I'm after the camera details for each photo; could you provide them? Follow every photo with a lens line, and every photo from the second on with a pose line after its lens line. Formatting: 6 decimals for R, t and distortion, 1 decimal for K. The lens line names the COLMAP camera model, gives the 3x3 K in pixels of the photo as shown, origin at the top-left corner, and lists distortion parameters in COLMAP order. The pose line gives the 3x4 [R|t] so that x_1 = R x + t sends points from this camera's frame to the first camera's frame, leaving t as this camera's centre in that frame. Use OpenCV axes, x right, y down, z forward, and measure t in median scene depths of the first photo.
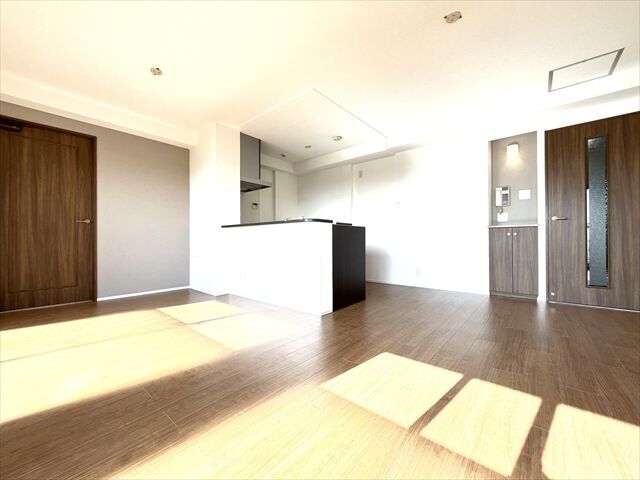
lens RADIAL K [[260.0, 0, 320.0], [0, 260.0, 240.0], [0, 0, 1]] dist [-0.000531, -0.000071]
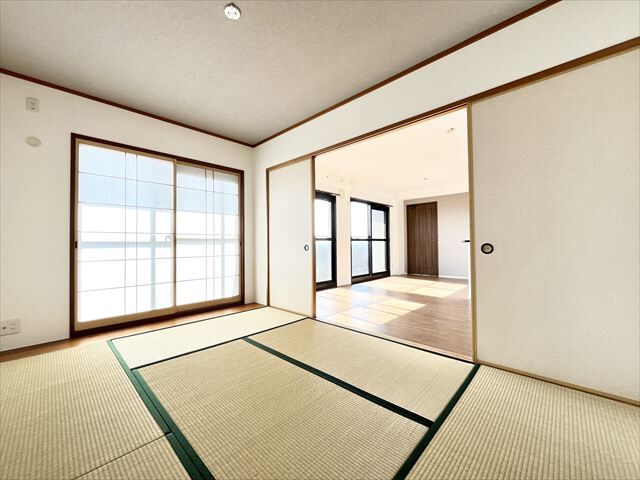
lens RADIAL K [[260.0, 0, 320.0], [0, 260.0, 240.0], [0, 0, 1]] dist [-0.000531, -0.000071]
pose [[-0.067556, -0.023650, -0.997435, 1.393846], [0.018899, 0.999509, -0.024979, -0.034822], [0.997536, -0.020538, -0.067076, 0.160769]]
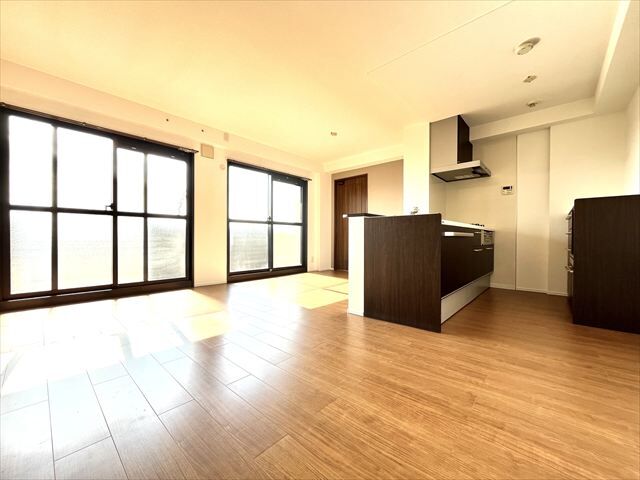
lens RADIAL K [[260.0, 0, 320.0], [0, 260.0, 240.0], [0, 0, 1]] dist [-0.000531, -0.000071]
pose [[-0.038081, 0.011764, -0.999205, 0.803662], [-0.000993, 0.999930, 0.011811, 0.003700], [0.999274, 0.001442, -0.038066, 0.771677]]
